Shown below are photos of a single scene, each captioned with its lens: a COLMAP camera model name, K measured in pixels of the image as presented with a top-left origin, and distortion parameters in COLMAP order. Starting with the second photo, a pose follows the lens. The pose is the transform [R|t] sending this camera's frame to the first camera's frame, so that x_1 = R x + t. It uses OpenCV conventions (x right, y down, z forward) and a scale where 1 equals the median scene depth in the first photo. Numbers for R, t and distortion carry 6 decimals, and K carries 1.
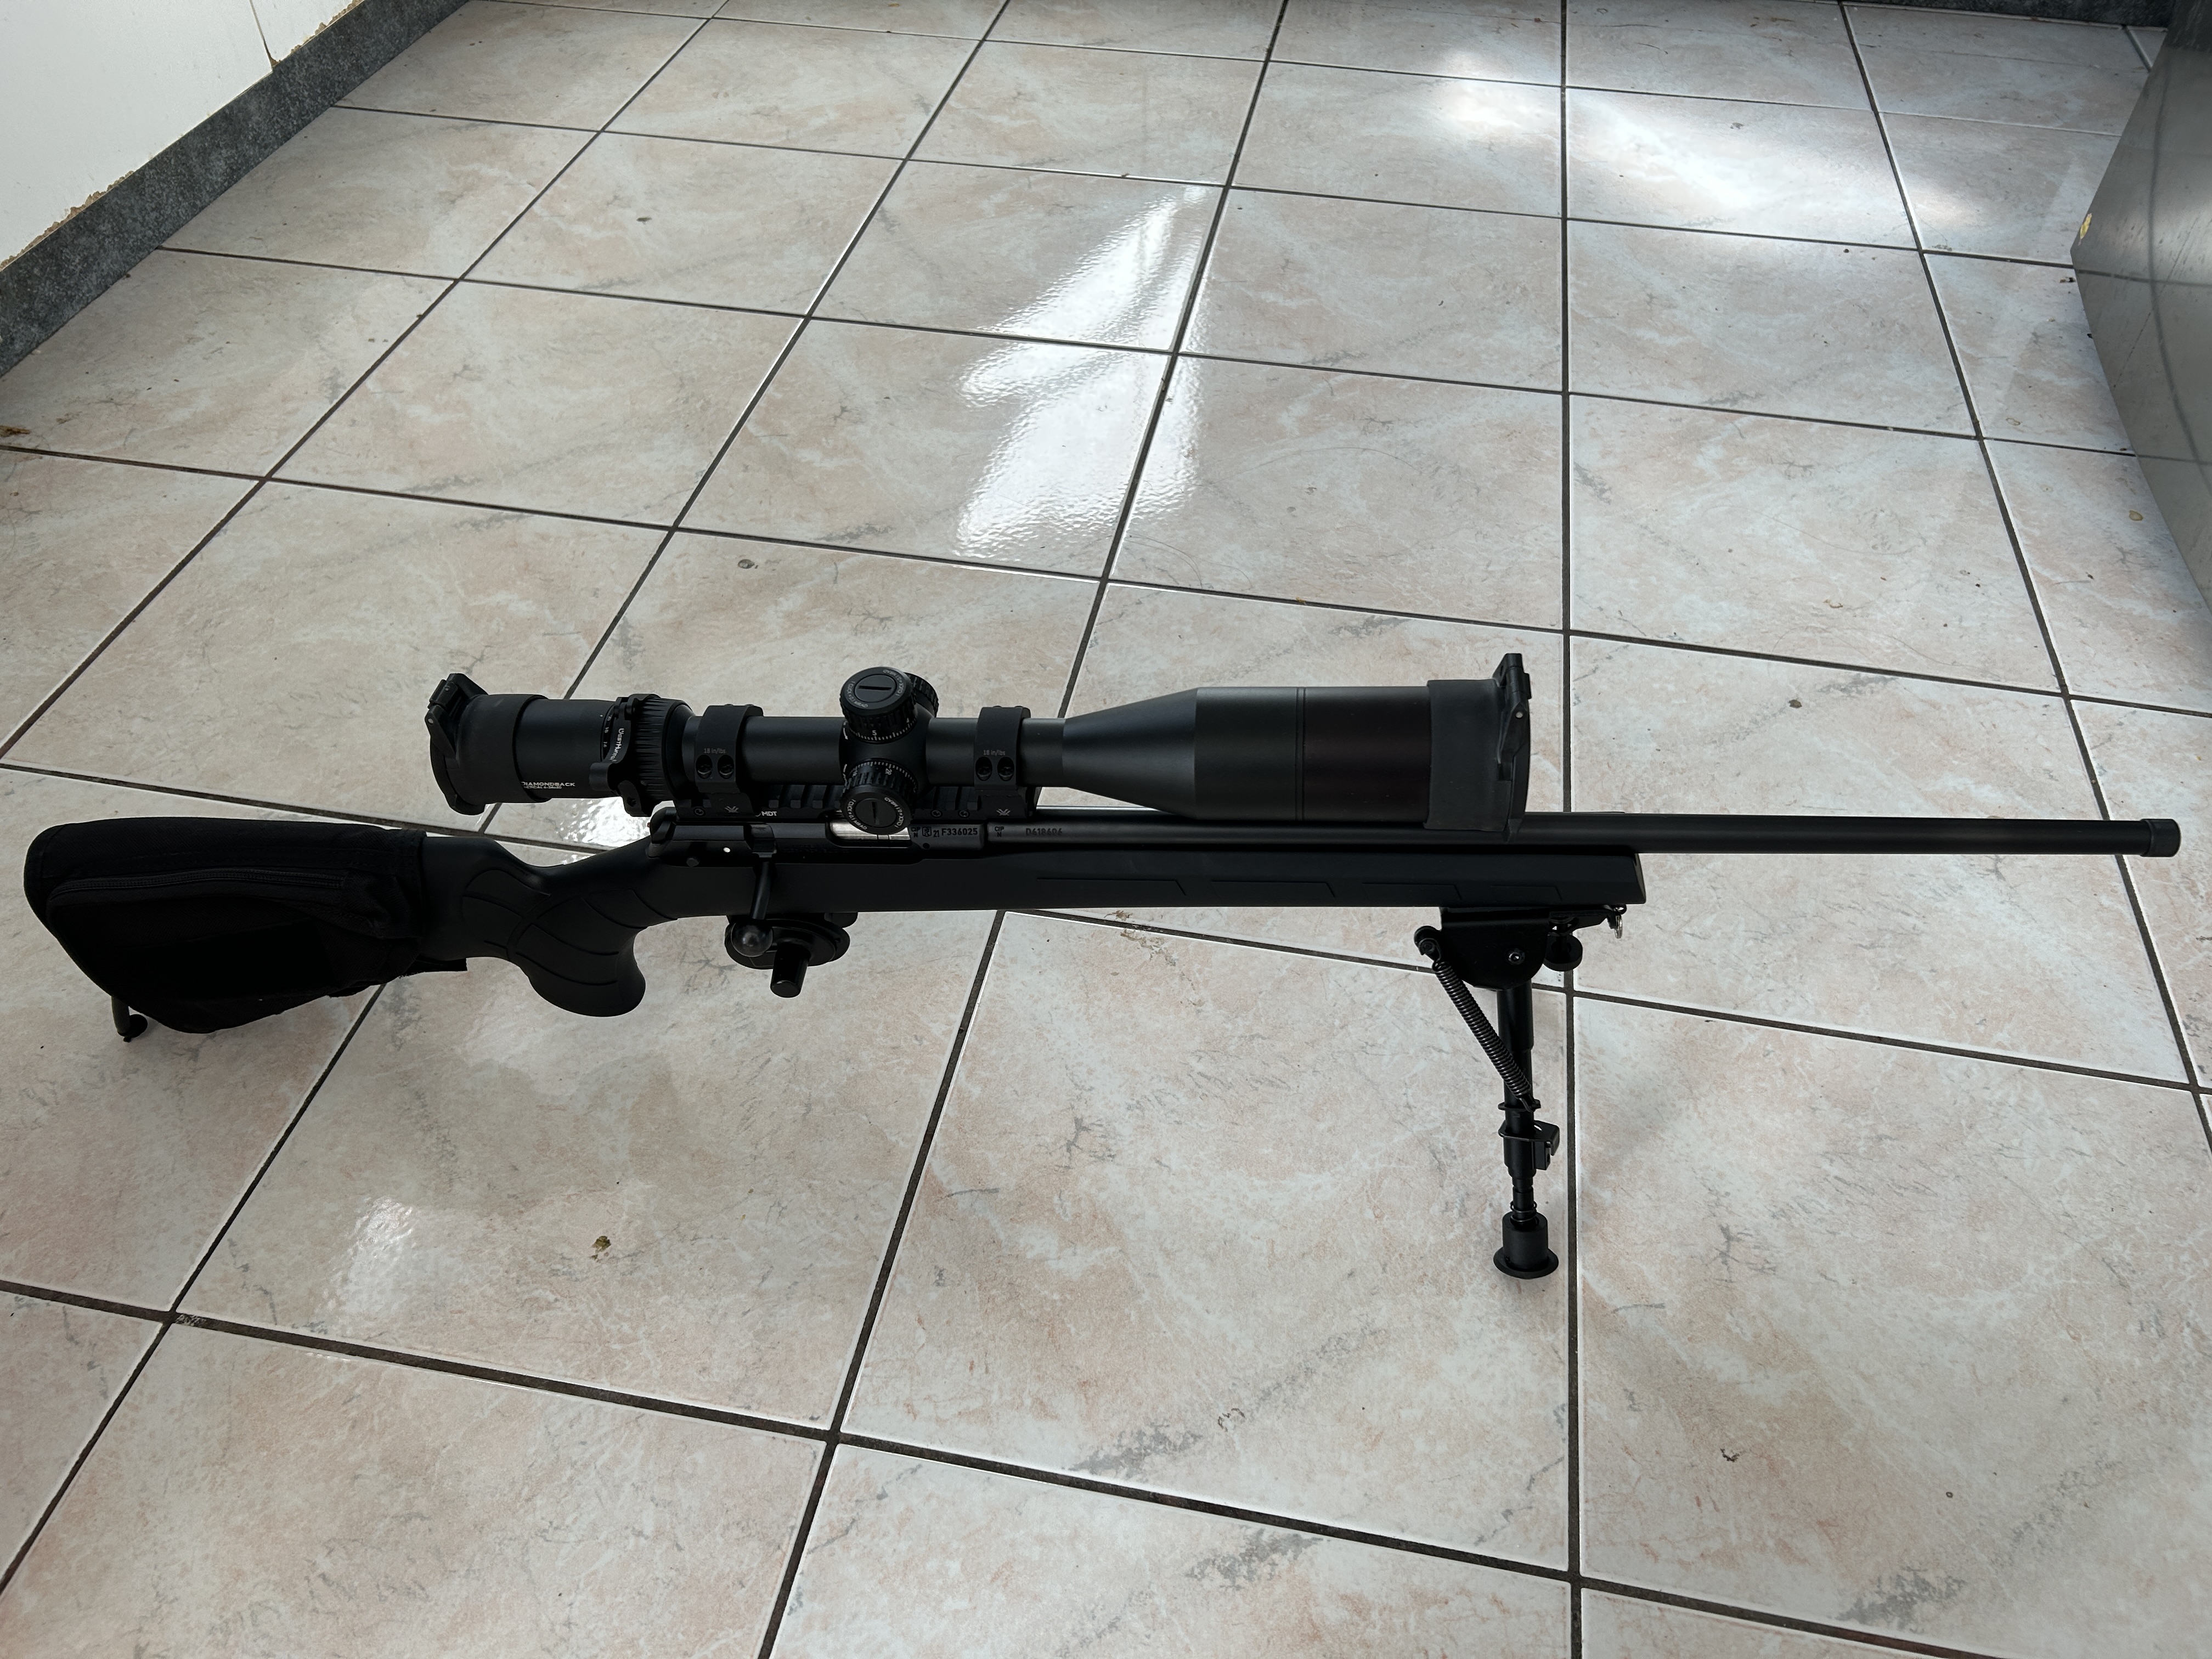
lens RADIAL K [[1682.5, 0, 1099.8], [0, 1682.5, 803.9], [0, 0, 1]] dist [0.151940, -0.453681]
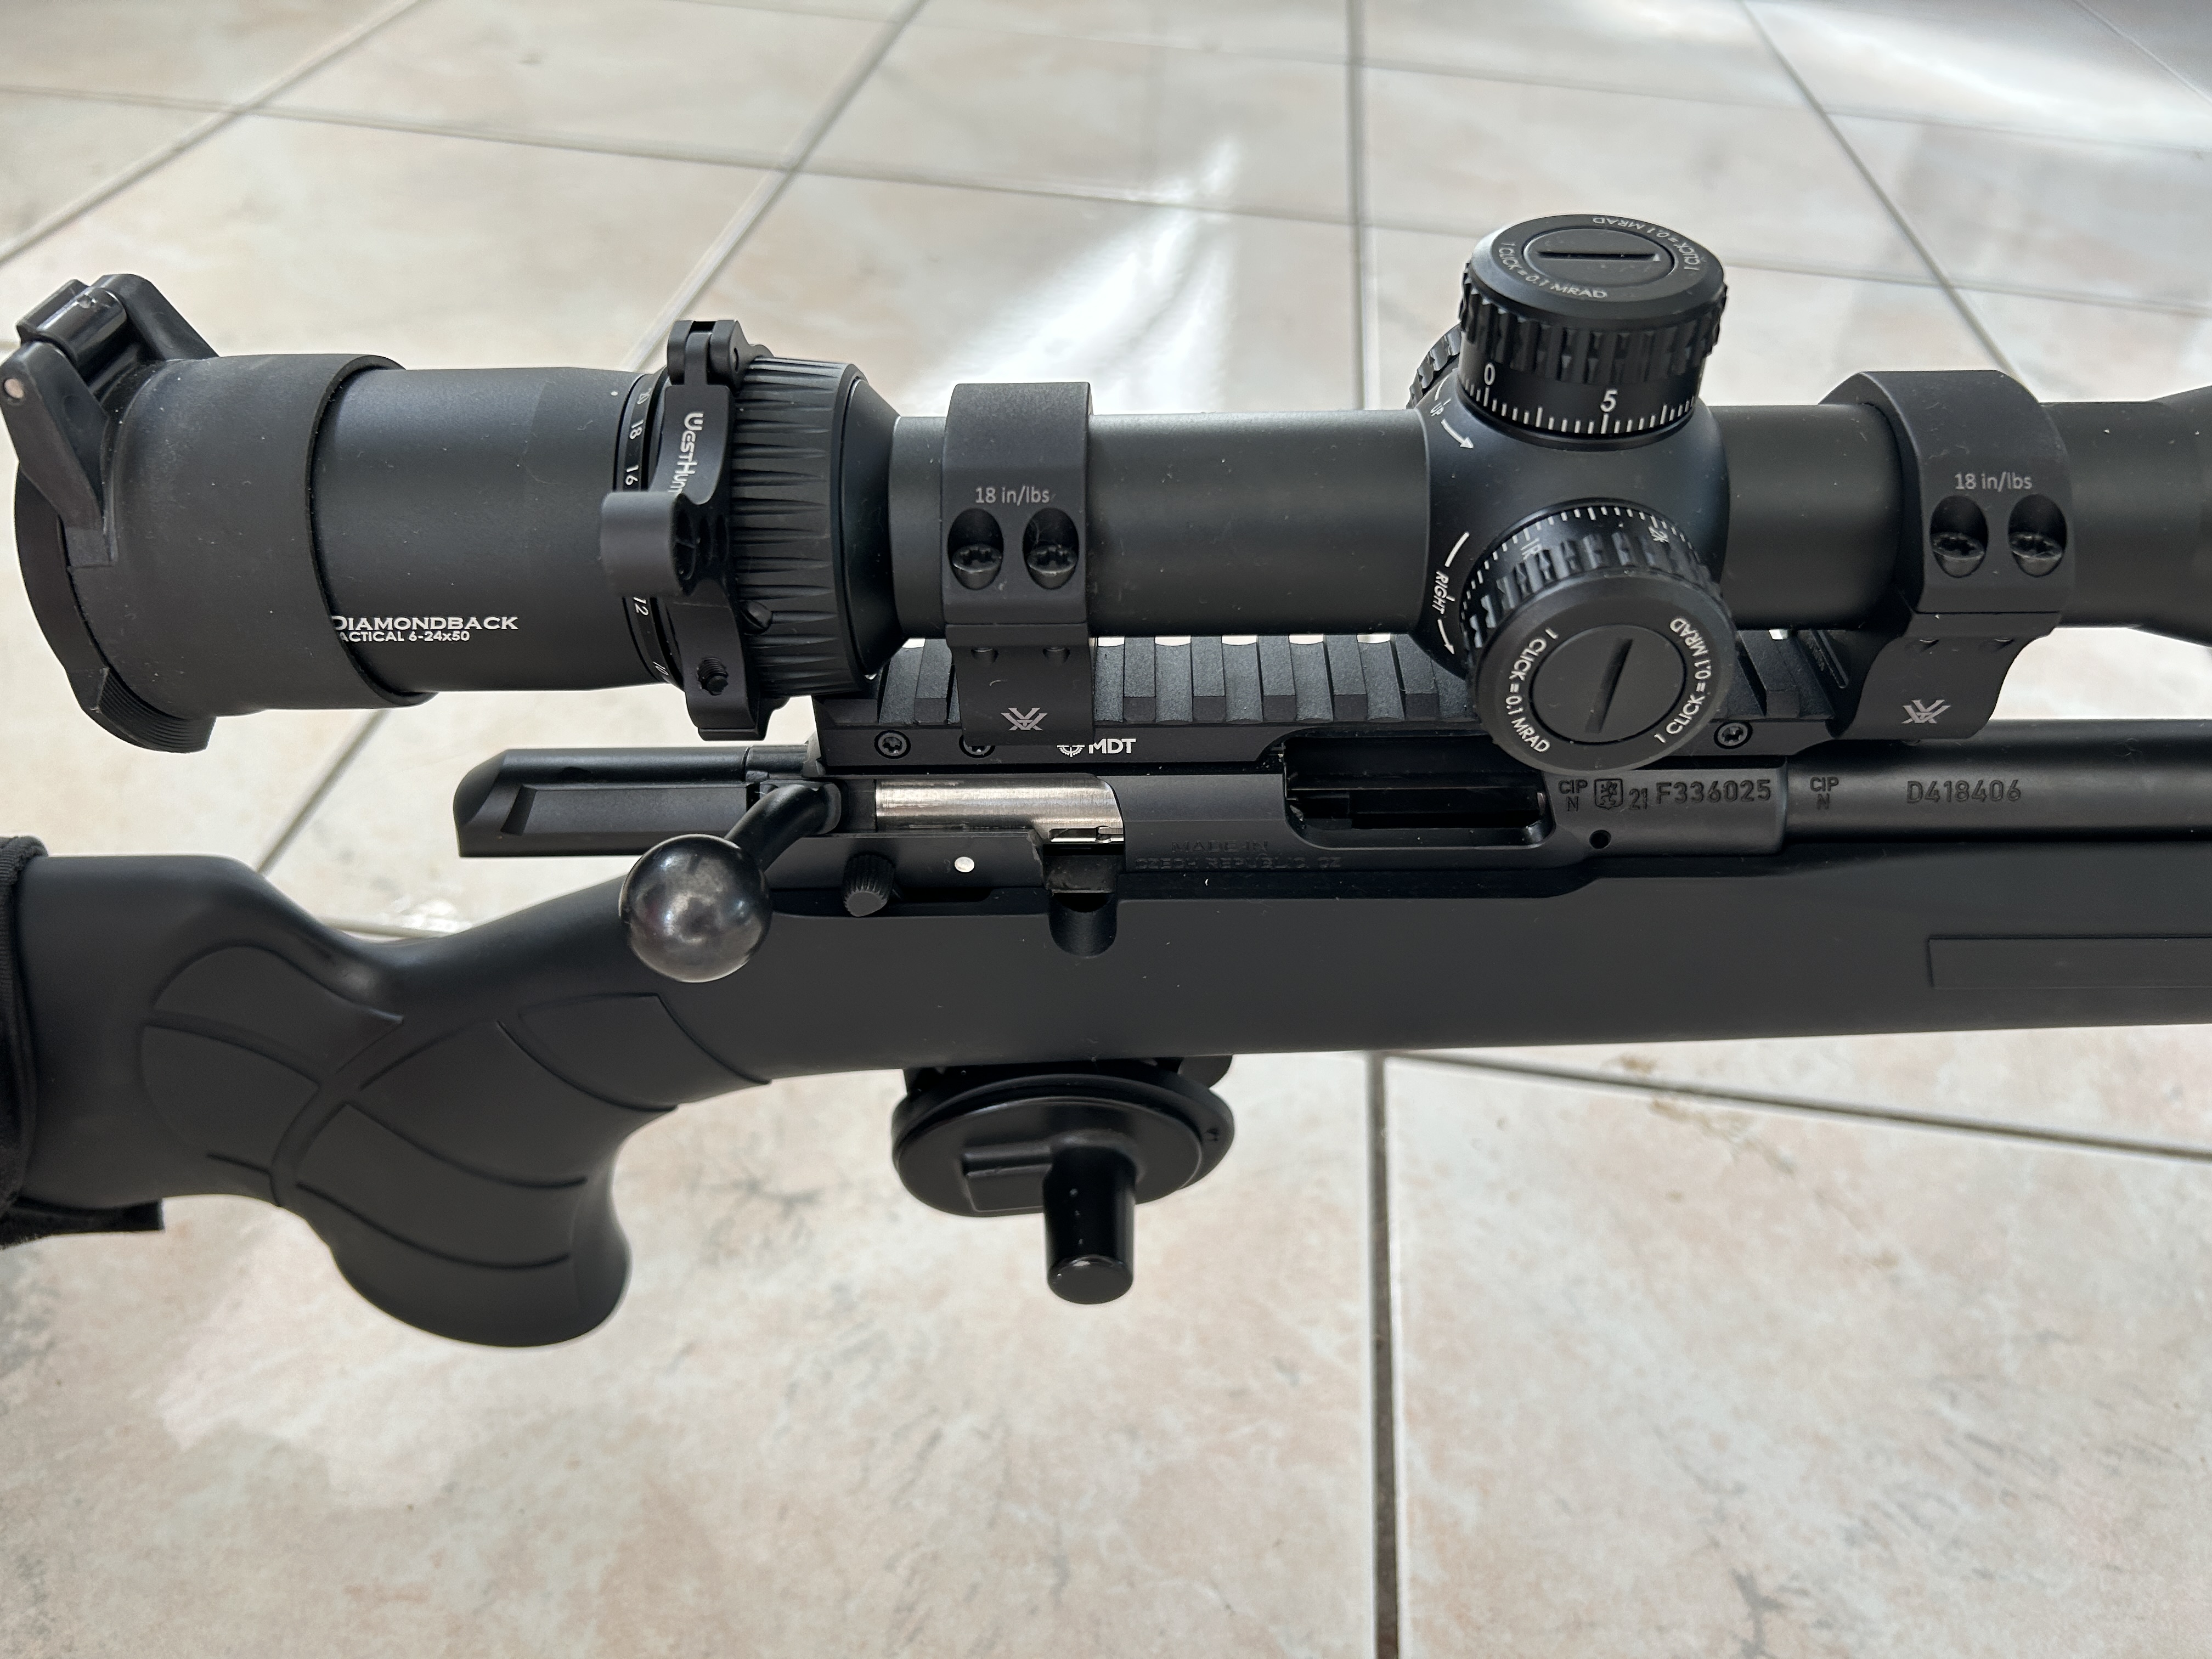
lens RADIAL K [[1735.8, 0, 1091.8], [0, 1735.8, 809.7], [0, 0, 1]] dist [0.013282, -0.033192]
pose [[0.995786, -0.003155, 0.091651, -0.194776], [0.011761, 0.995548, -0.093518, 0.041670], [-0.090948, 0.094202, 0.991390, 0.569660]]
